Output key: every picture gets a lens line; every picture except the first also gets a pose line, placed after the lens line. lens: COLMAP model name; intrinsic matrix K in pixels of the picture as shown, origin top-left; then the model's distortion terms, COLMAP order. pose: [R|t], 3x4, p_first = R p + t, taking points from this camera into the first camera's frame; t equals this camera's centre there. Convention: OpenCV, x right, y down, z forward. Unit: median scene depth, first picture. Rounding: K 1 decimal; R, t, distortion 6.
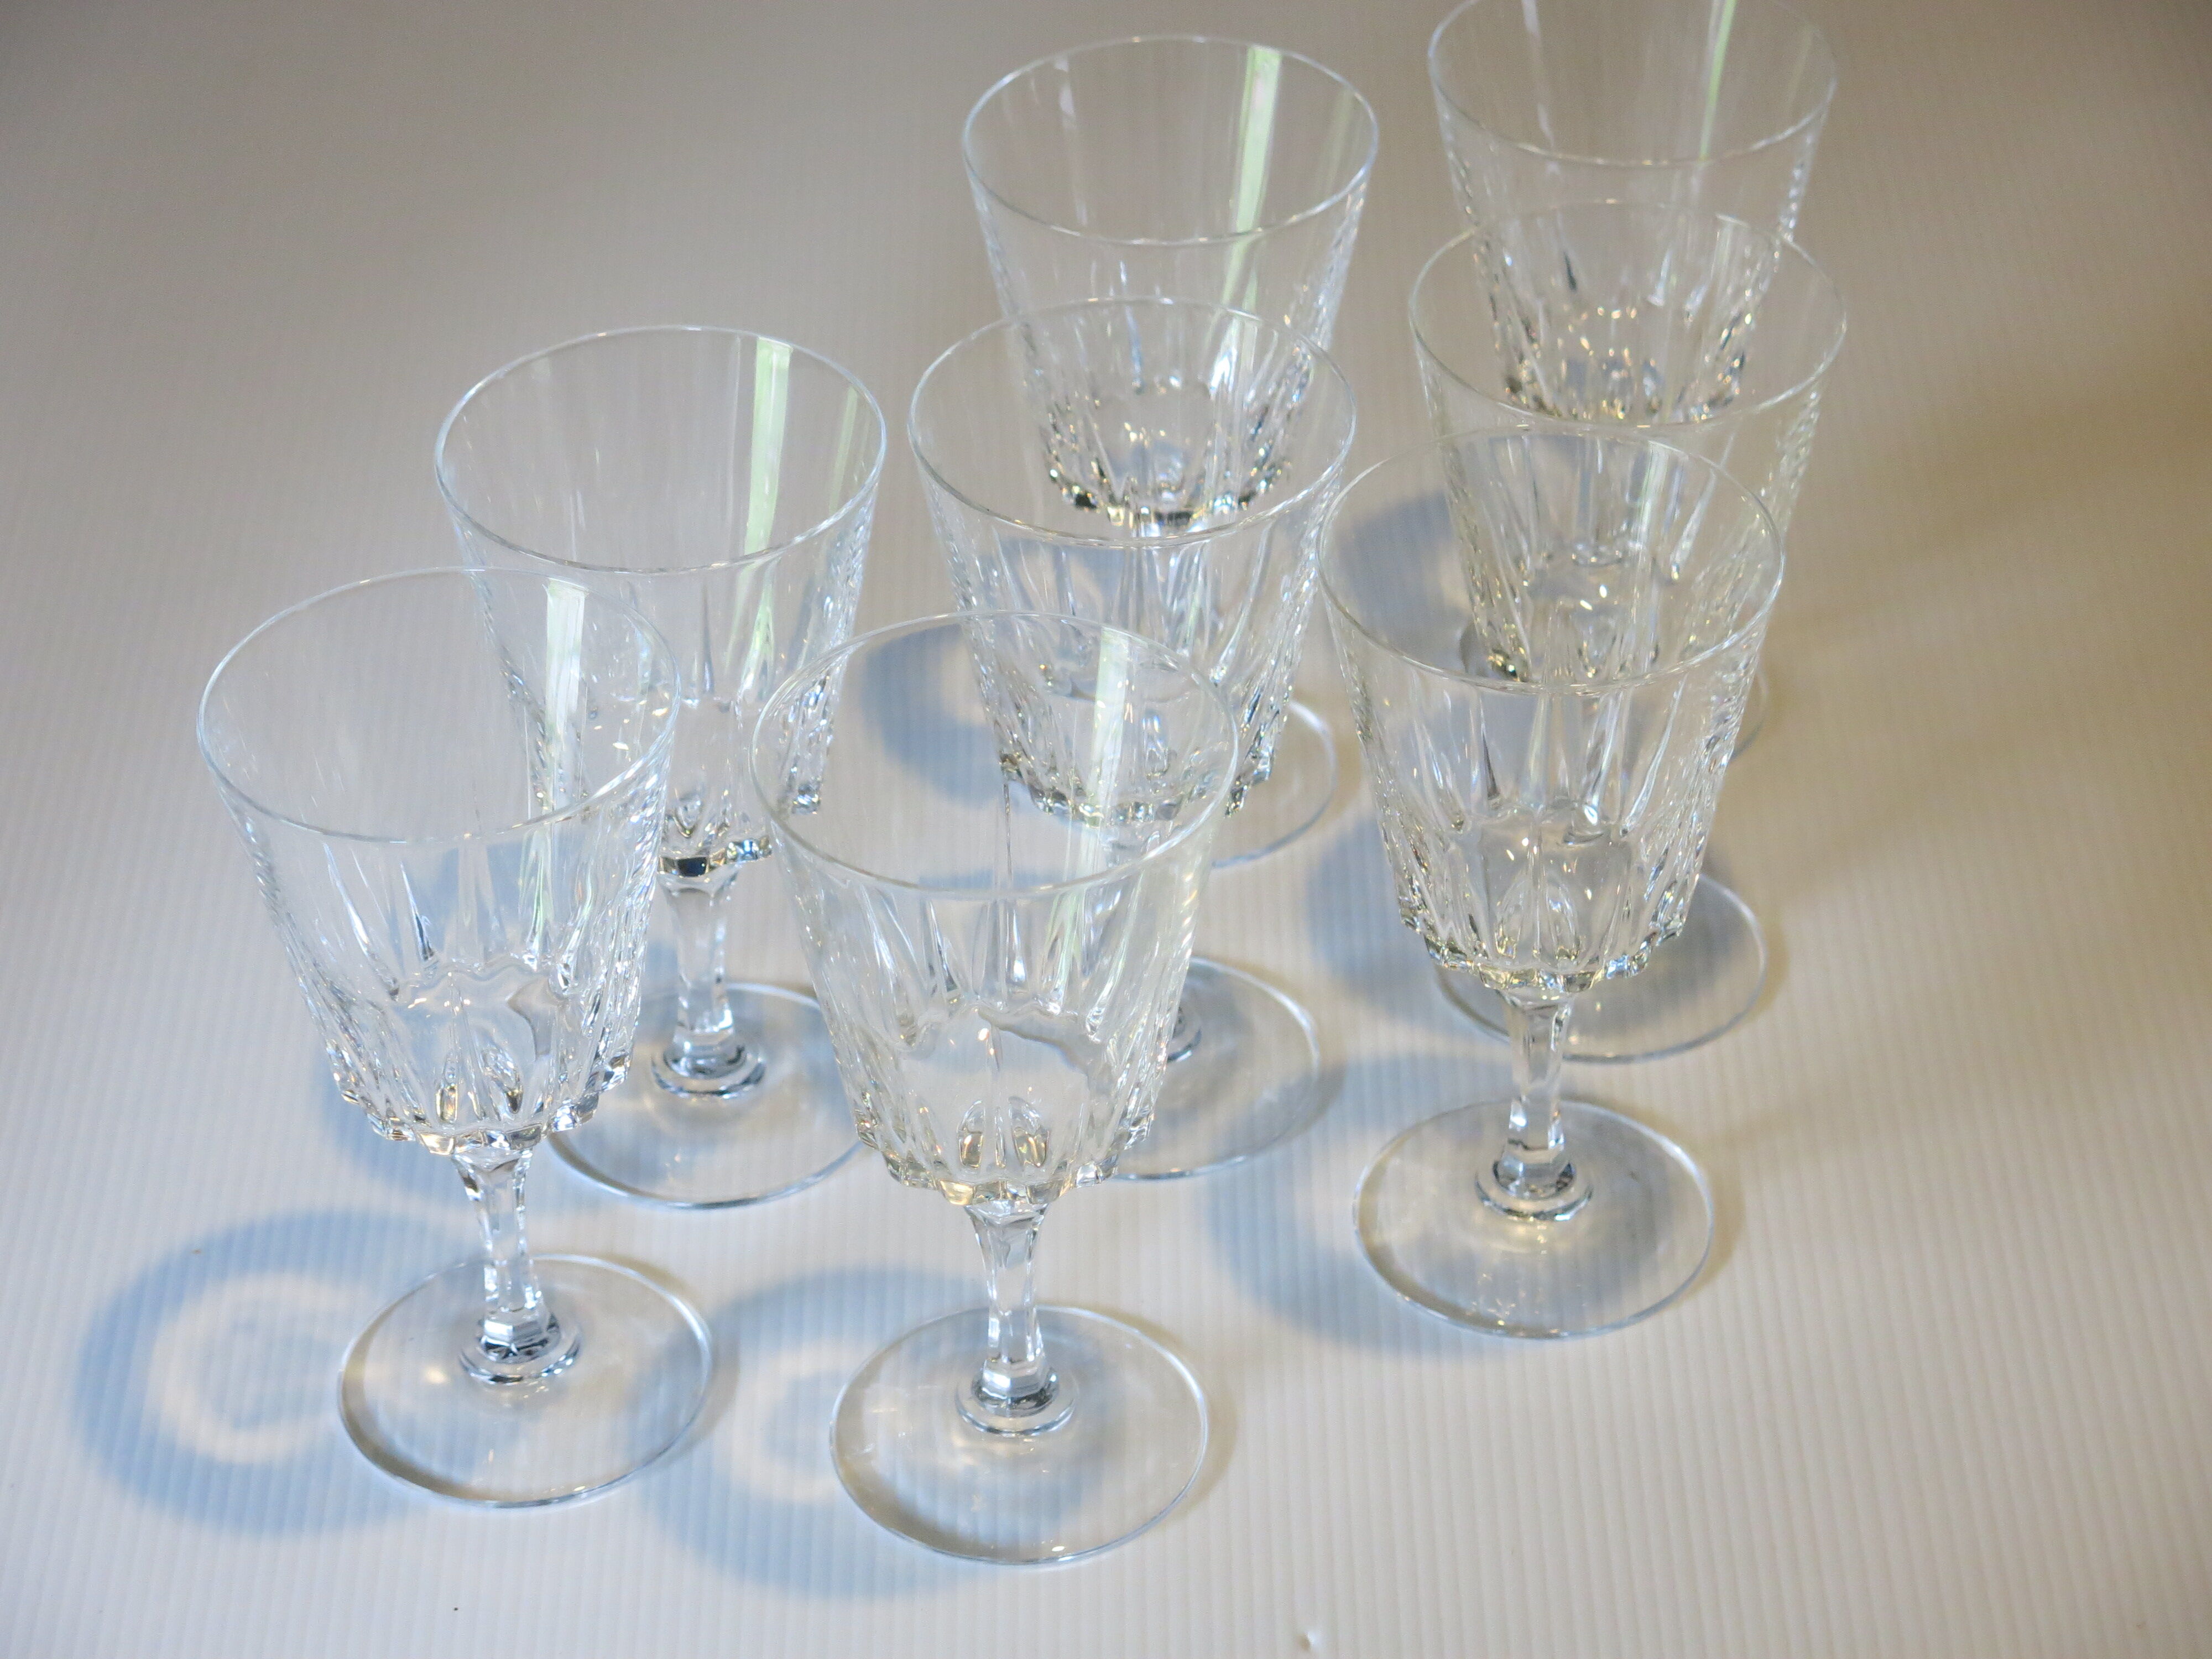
lens RADIAL K [[5656.1, 0, 1106.0], [0, 5656.1, 829.5], [0, 0, 1]] dist [-0.147855, -0.344098]
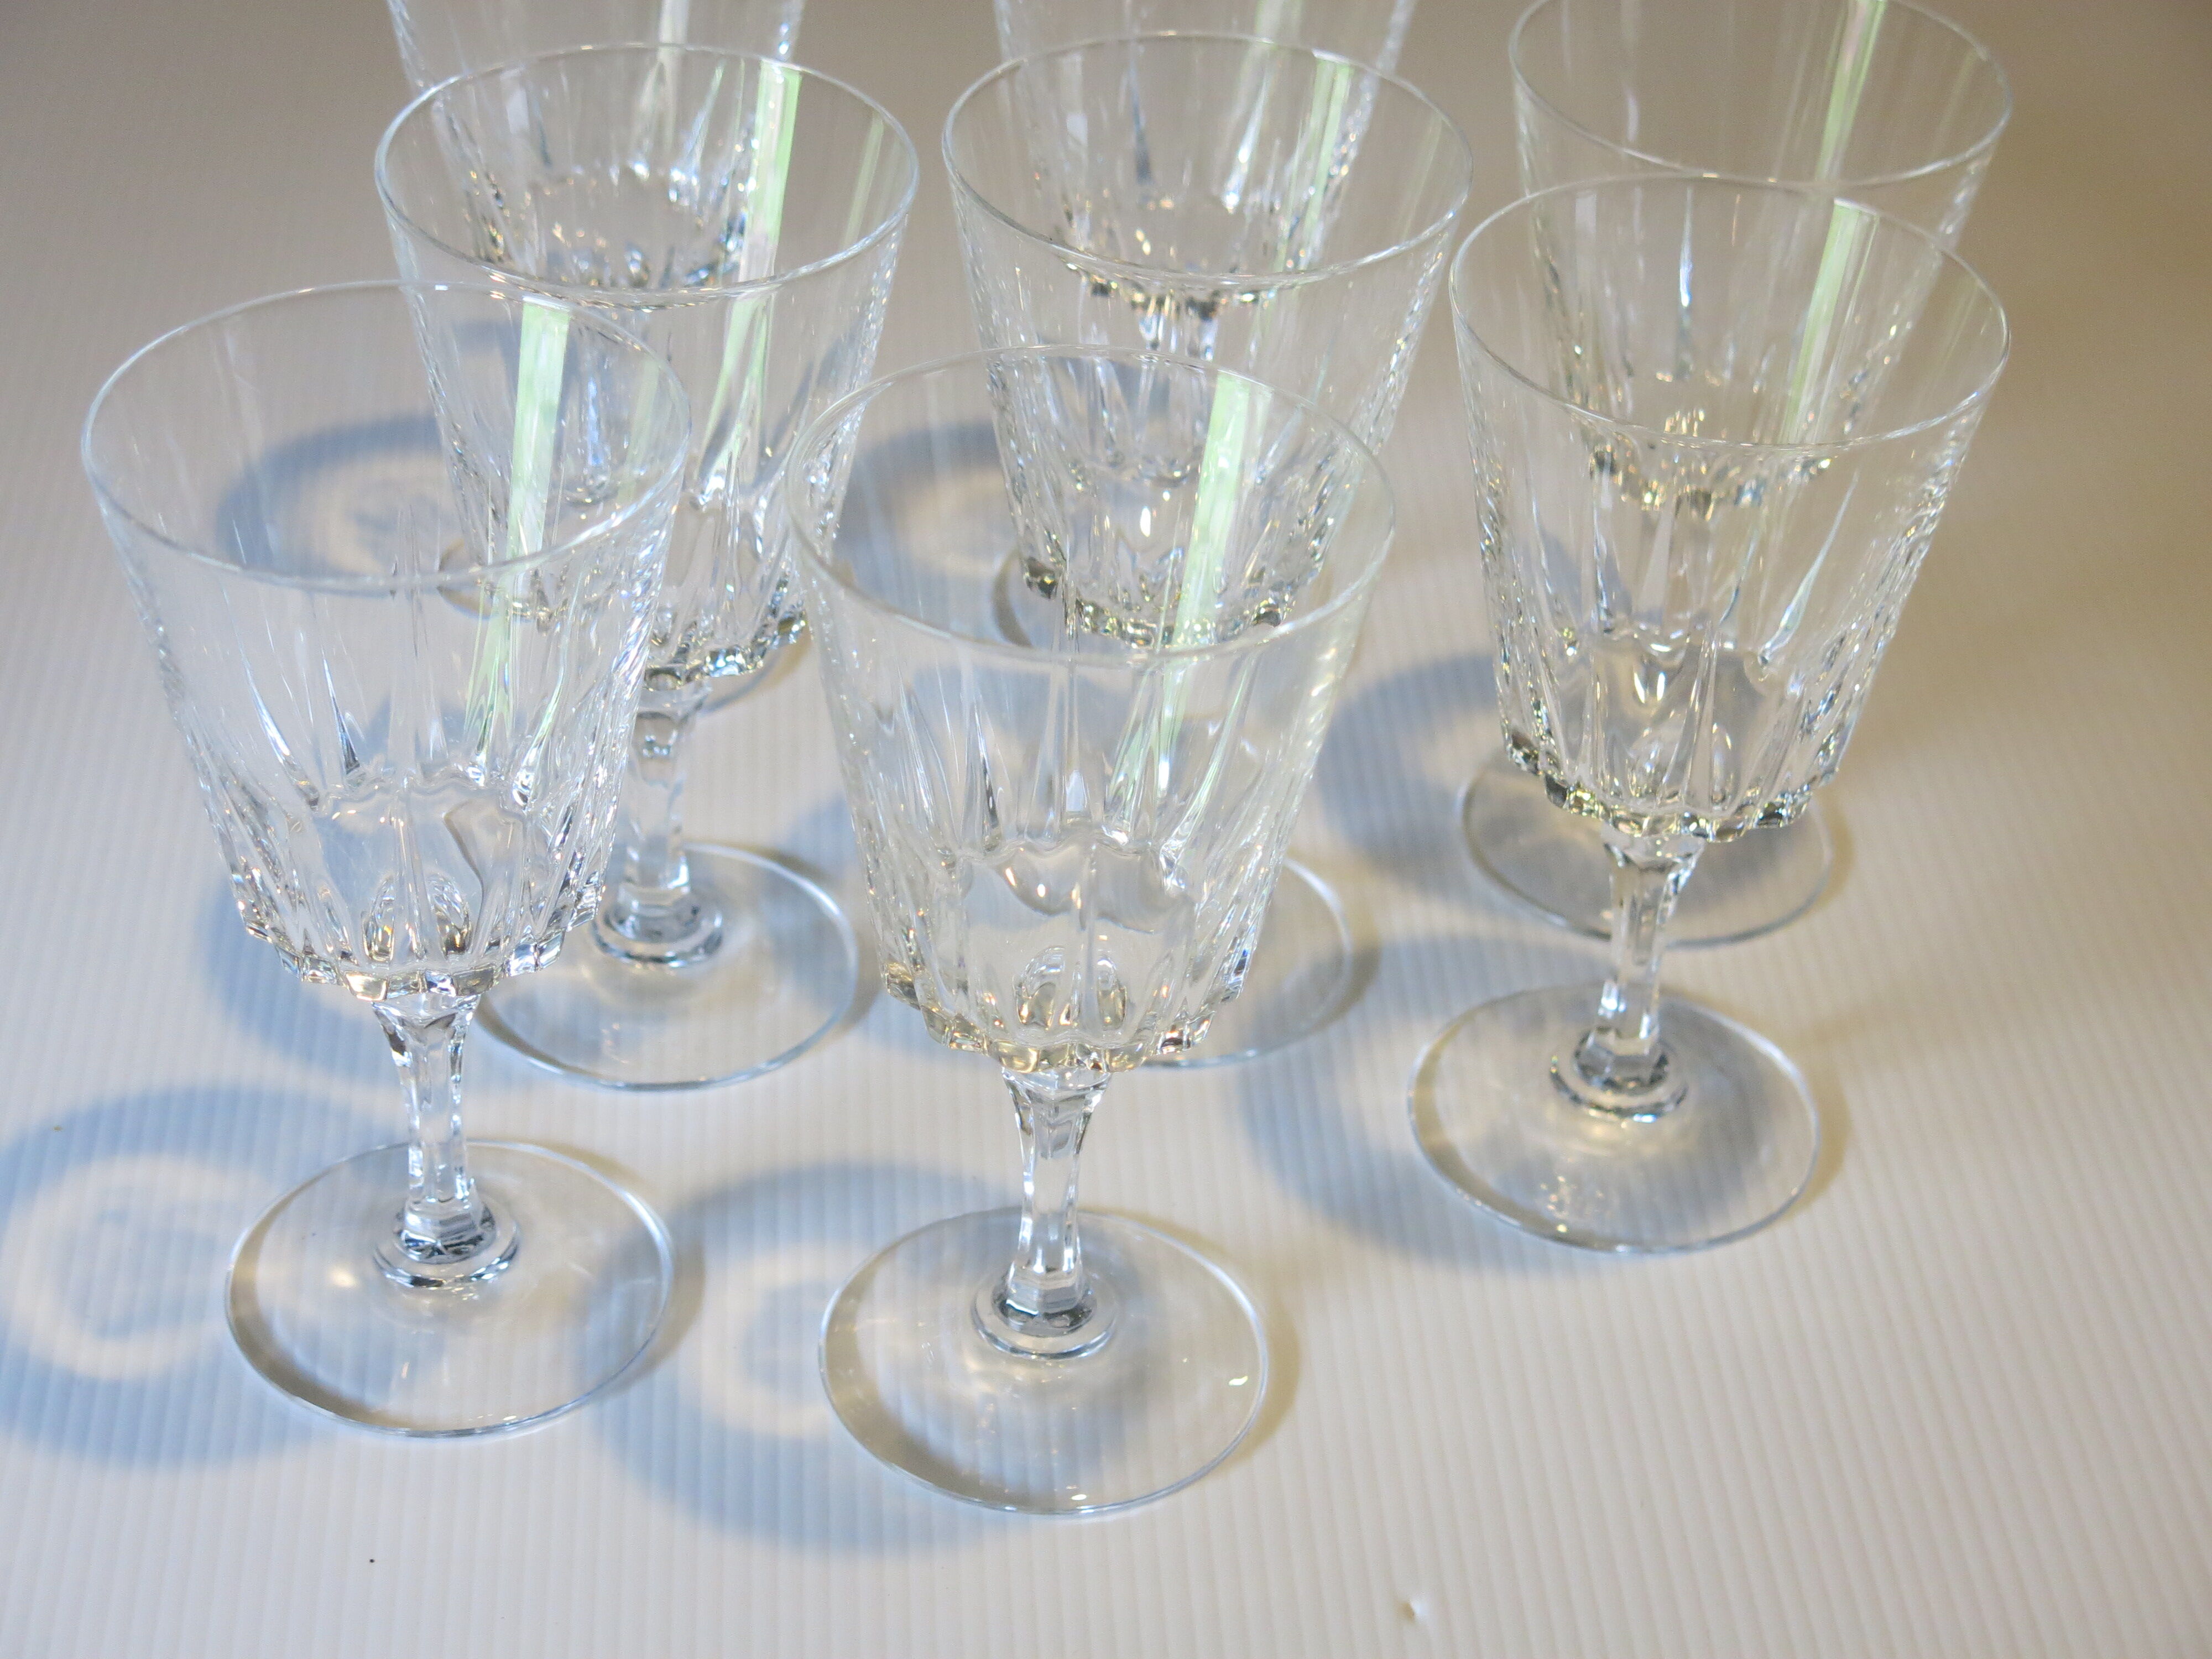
lens RADIAL K [[4324.5, 0, 1106.0], [0, 4324.5, 829.5], [0, 0, 1]] dist [-0.138352, -0.205899]
pose [[0.995970, 0.023402, 0.086583, -0.062637], [-0.021611, 0.999534, -0.021557, 0.041461], [-0.087047, 0.019599, 0.996011, 0.351687]]
